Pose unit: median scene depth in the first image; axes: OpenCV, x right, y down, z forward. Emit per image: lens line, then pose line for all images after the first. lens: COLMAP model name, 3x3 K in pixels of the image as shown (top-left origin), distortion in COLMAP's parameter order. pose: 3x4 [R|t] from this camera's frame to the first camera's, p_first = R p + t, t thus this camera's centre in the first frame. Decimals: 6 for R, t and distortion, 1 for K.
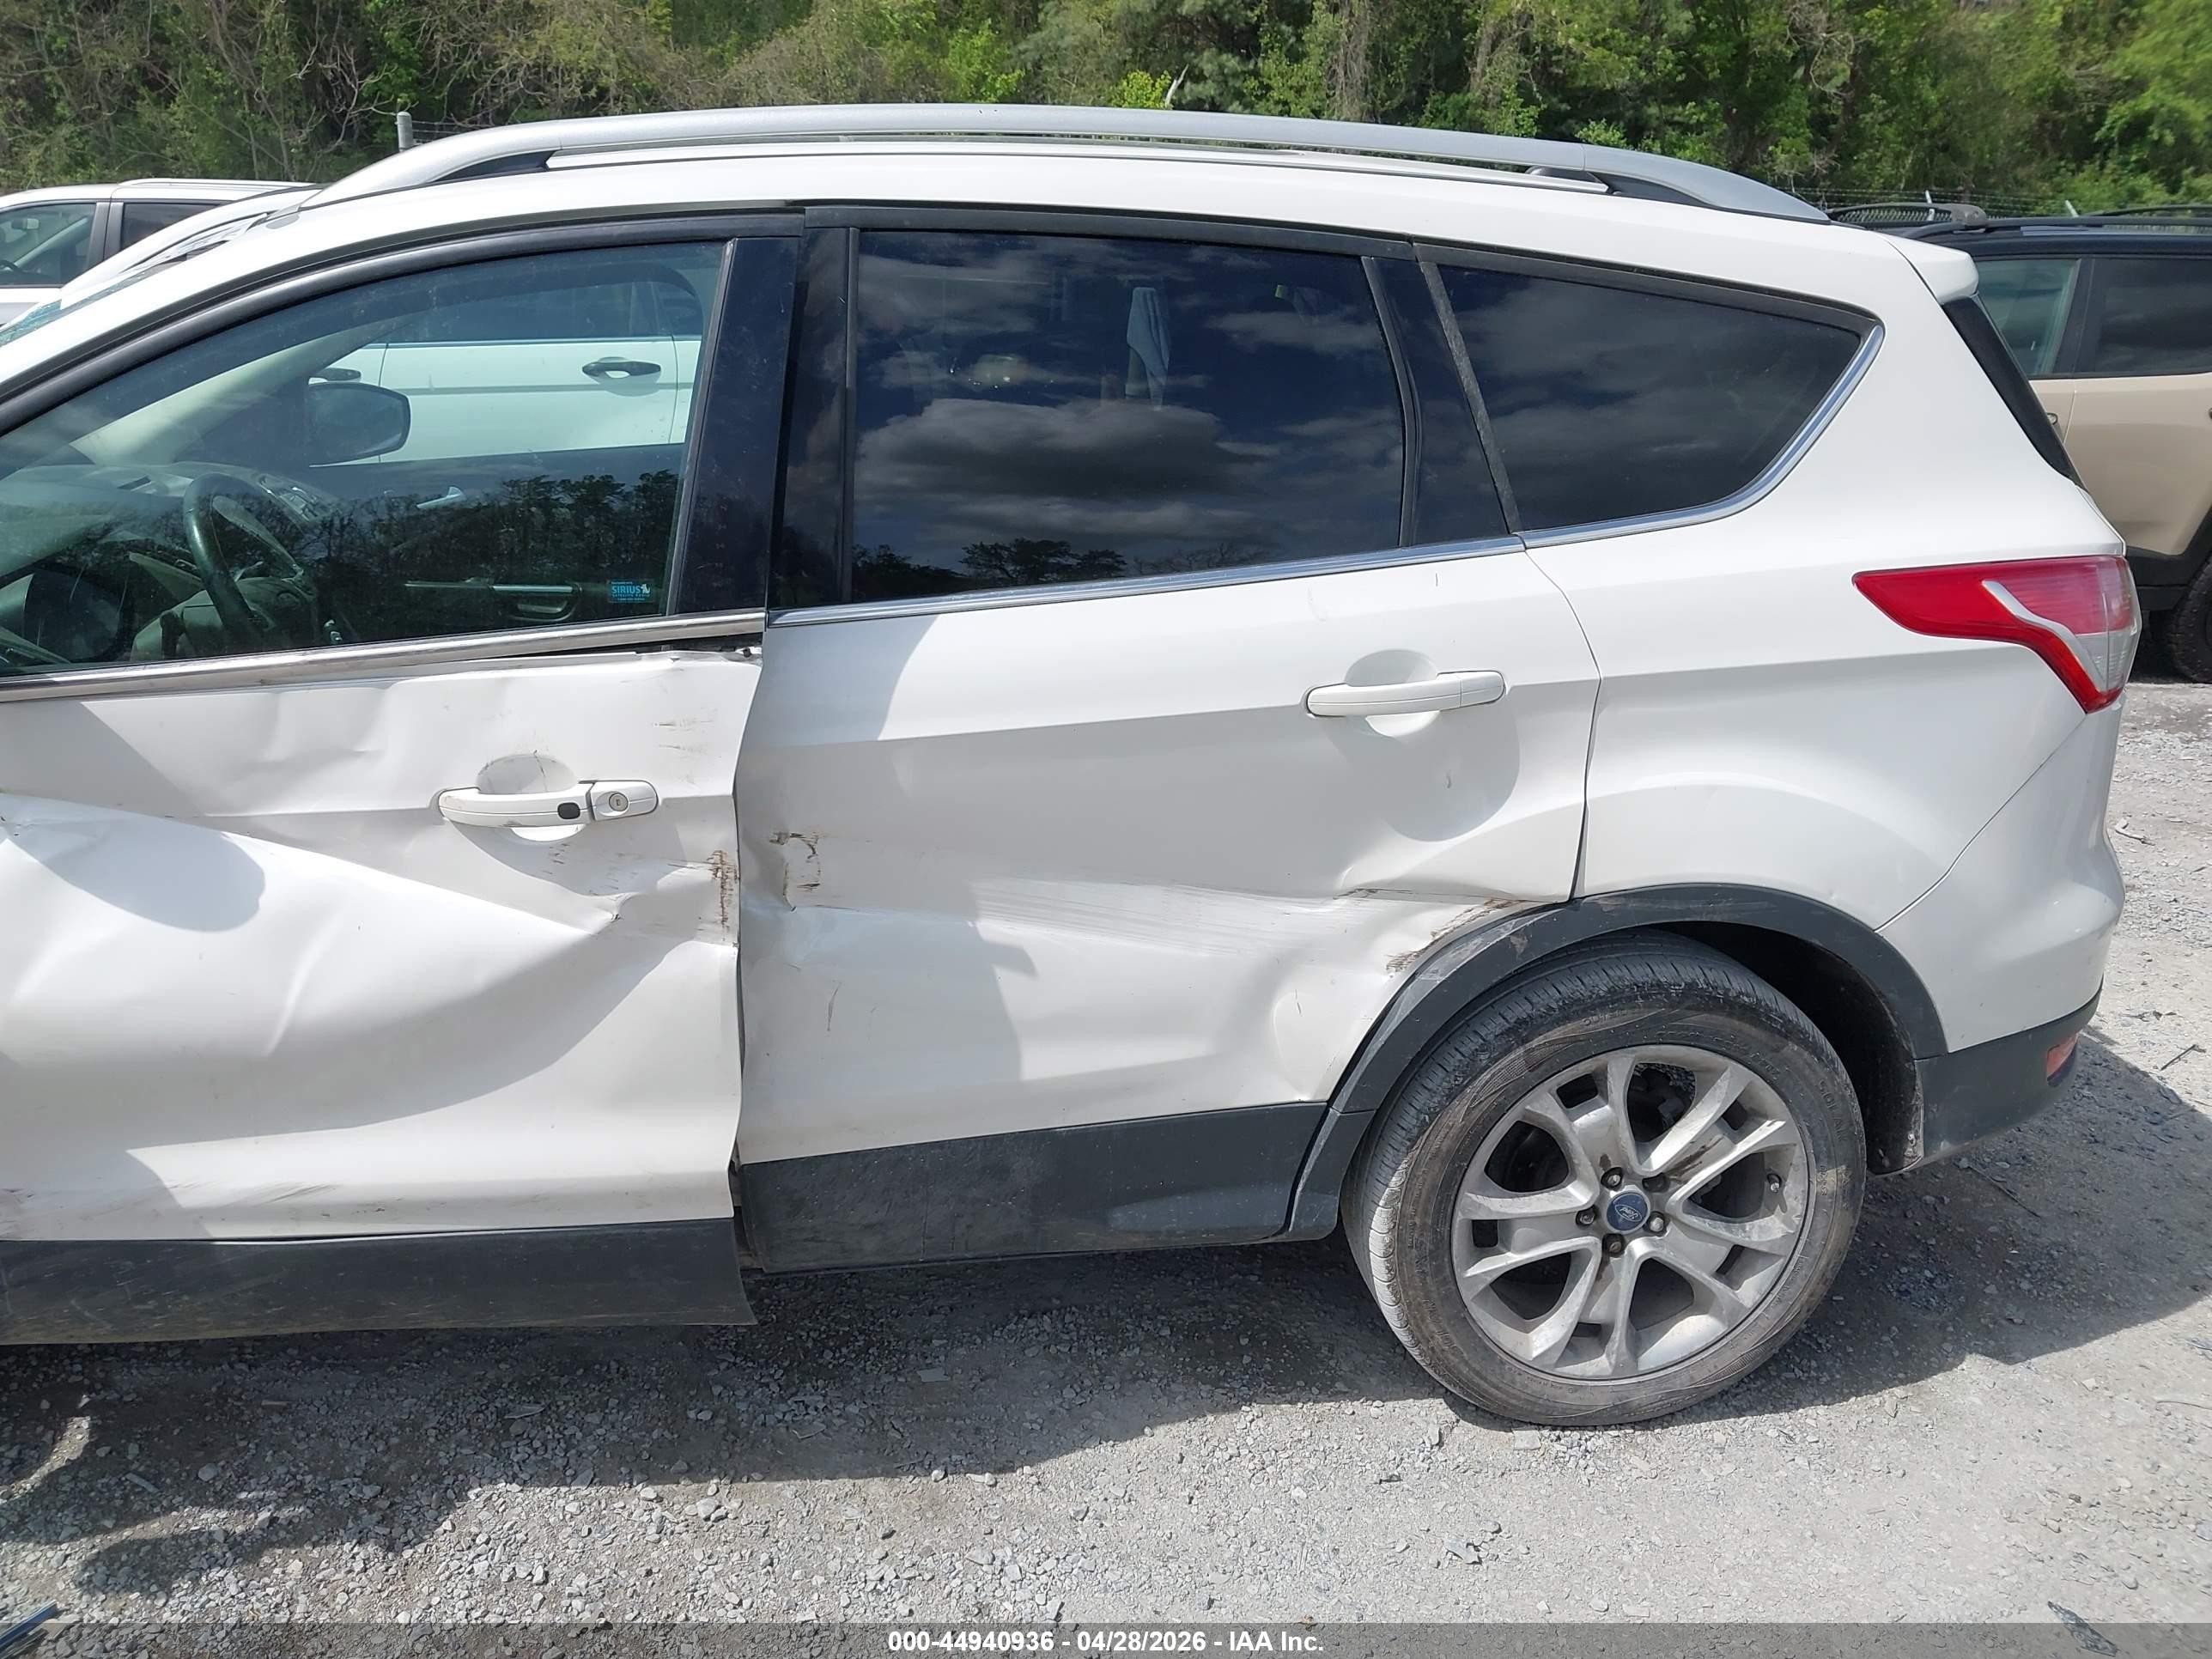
lens RADIAL K [[1740.1, 0, 1096.0], [0, 1740.1, 839.4], [0, 0, 1]] dist [0.002763, -0.005785]
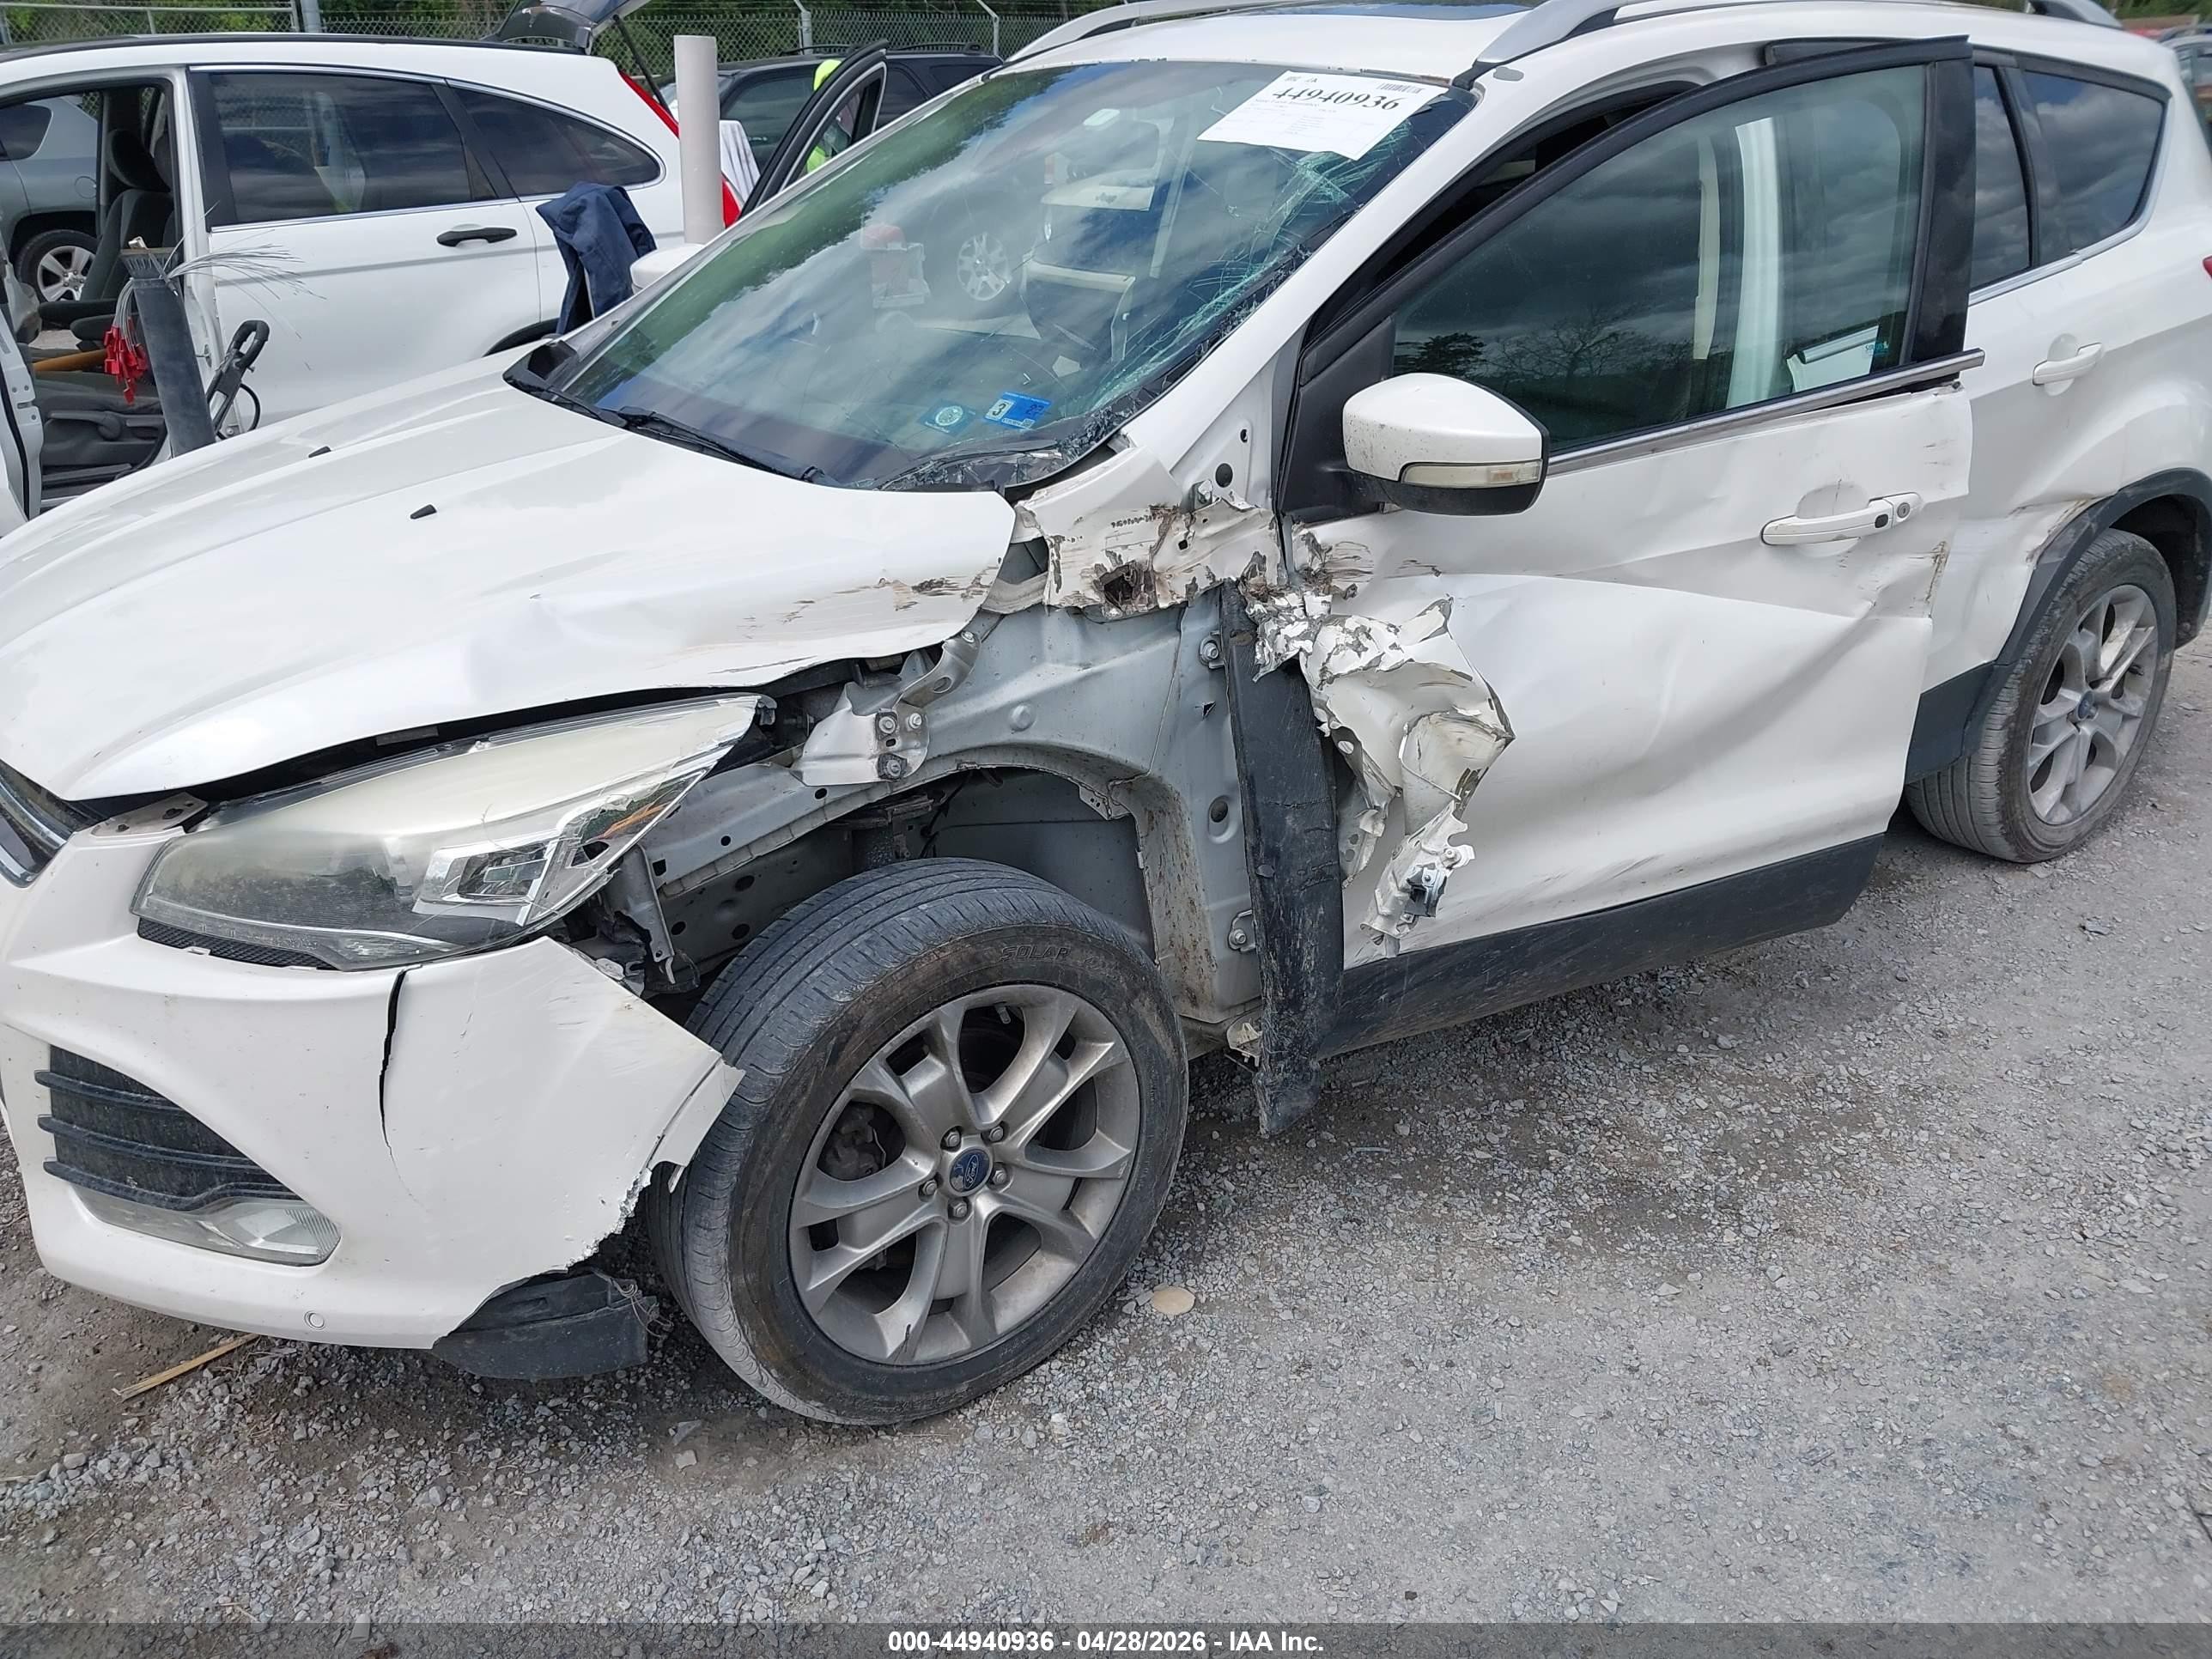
lens RADIAL K [[1740.1, 0, 1096.0], [0, 1740.1, 839.4], [0, 0, 1]] dist [0.002763, -0.005785]
pose [[0.882912, -0.227139, 0.410943, -1.073250], [0.188964, 0.973090, 0.131863, -0.035868], [-0.429836, -0.038770, 0.902074, -0.004846]]
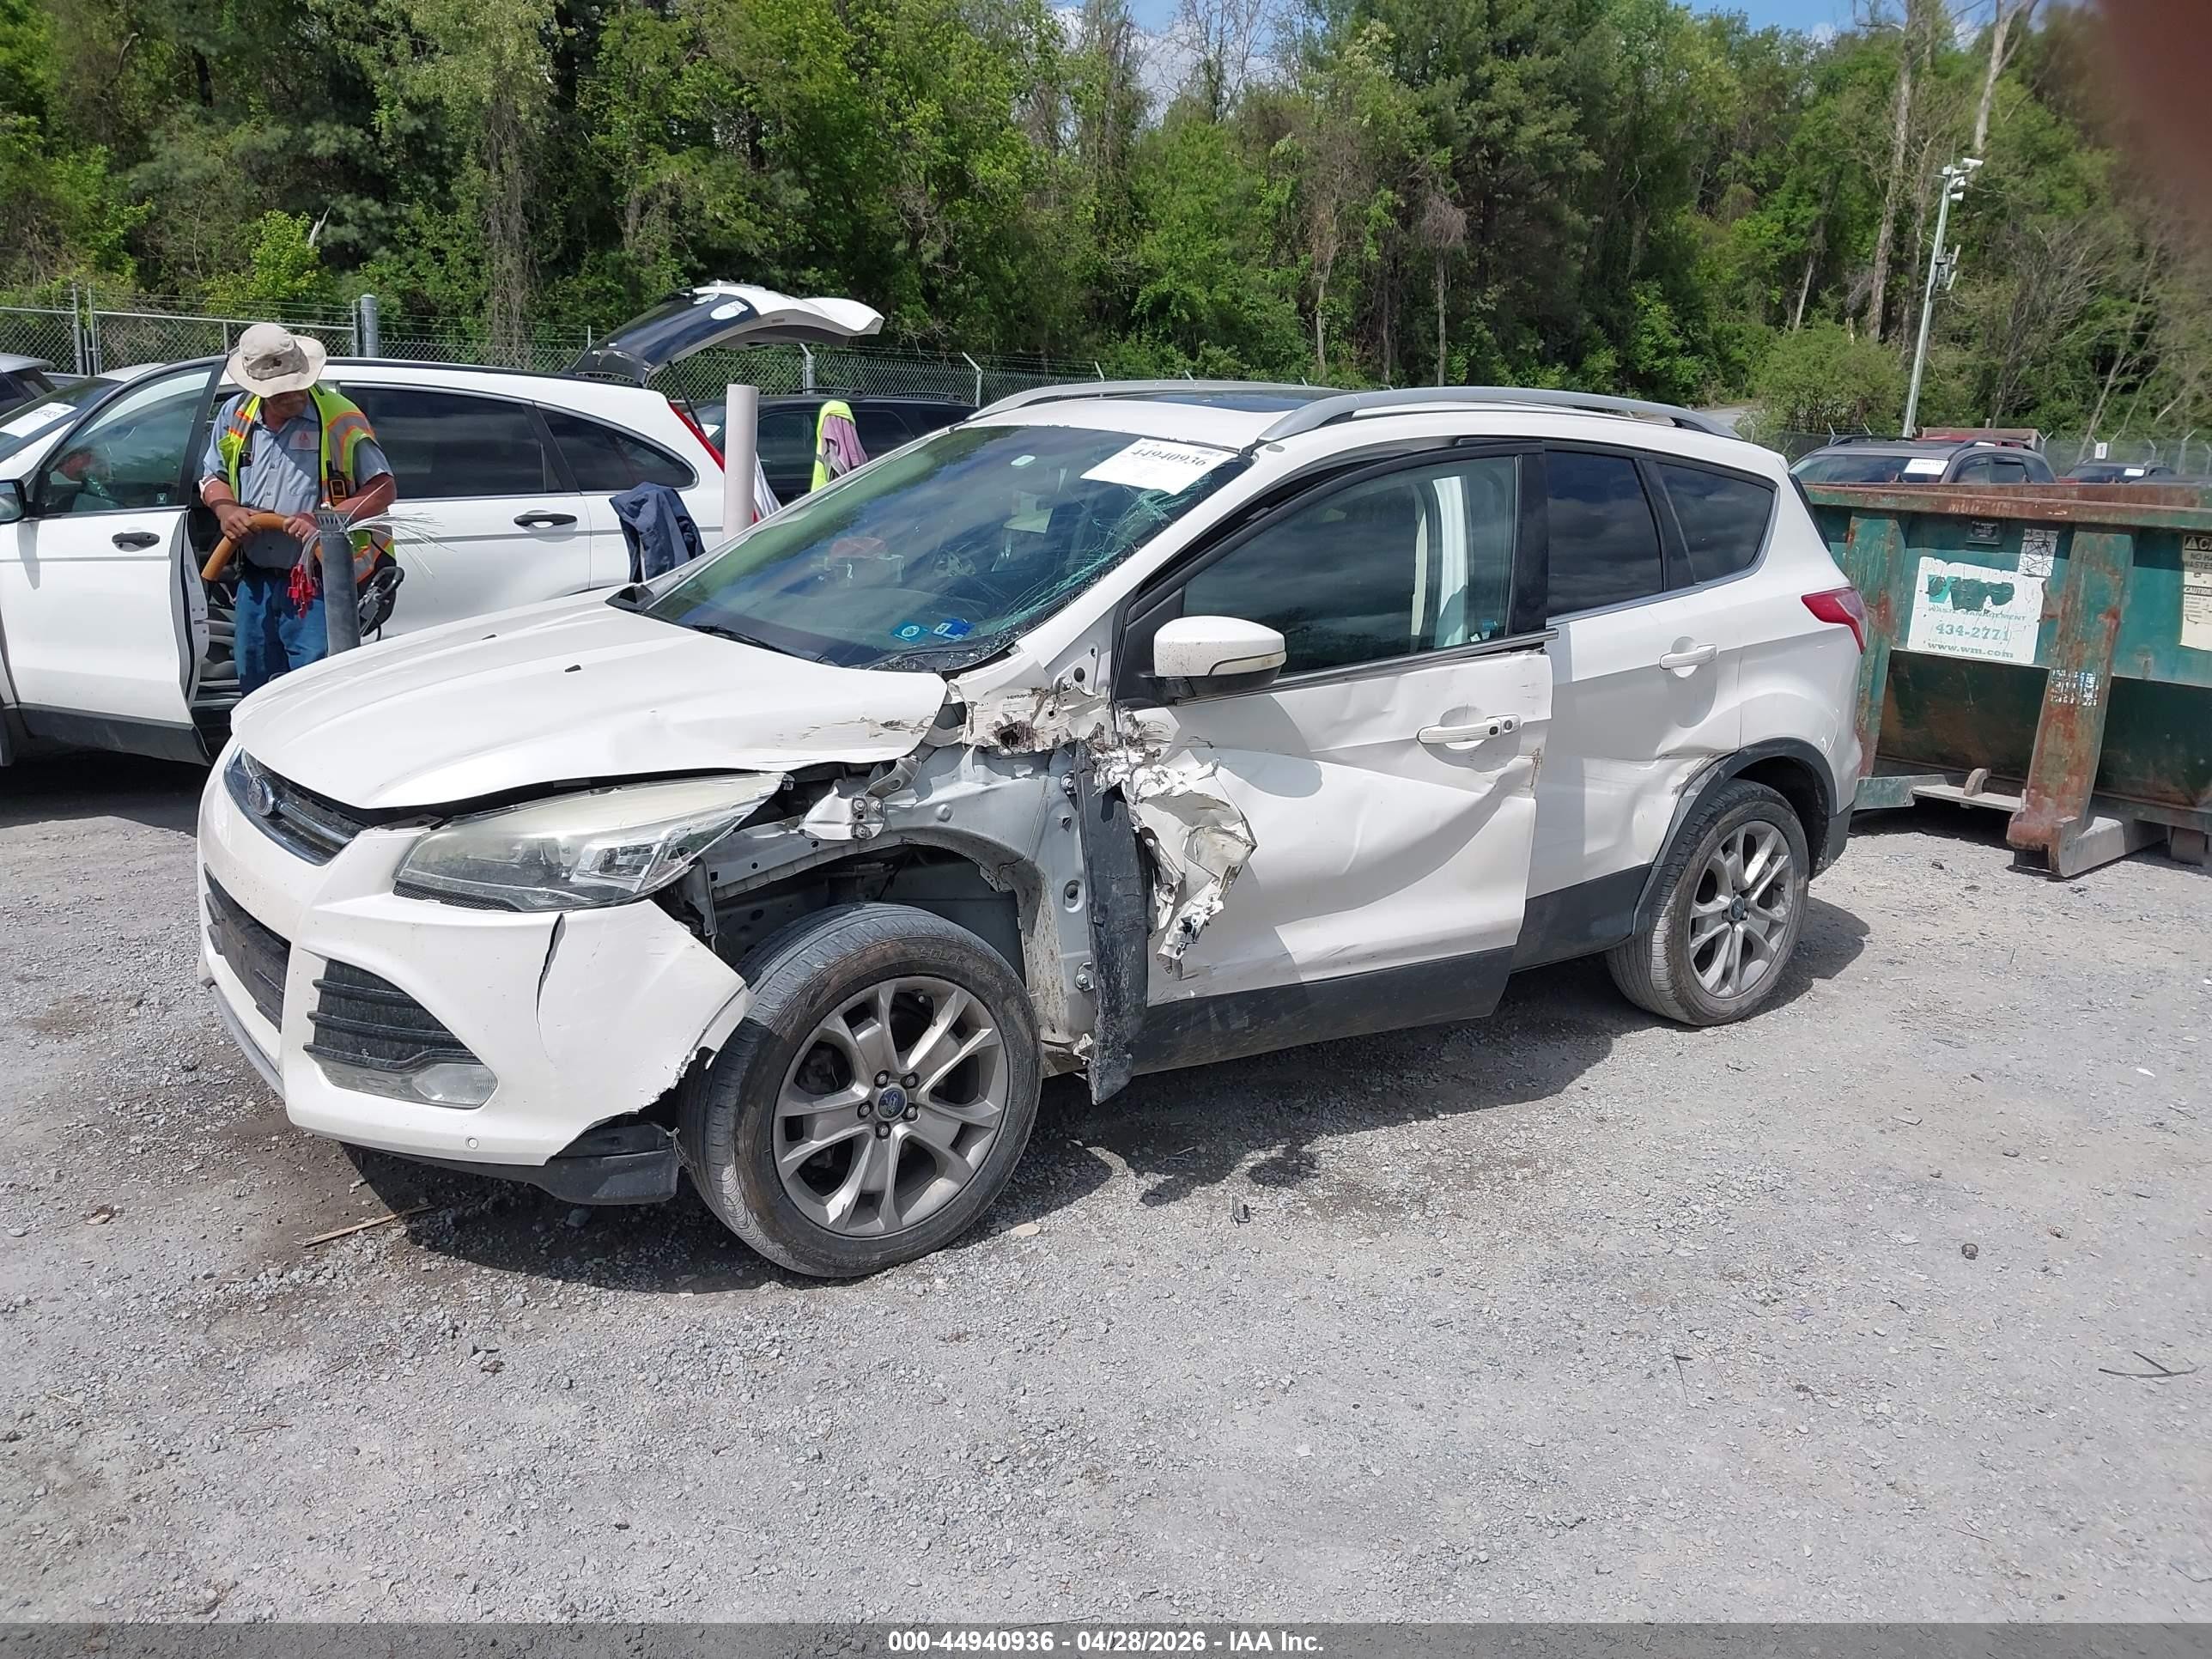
lens RADIAL K [[1709.3, 0, 1092.2], [0, 1709.3, 832.6], [0, 0, 1]] dist [0.008046, 0.006776]
pose [[0.879635, -0.104466, 0.464037, -1.258142], [0.138828, 0.989492, -0.040405, 0.096420], [-0.454939, 0.099963, 0.884894, -0.444283]]
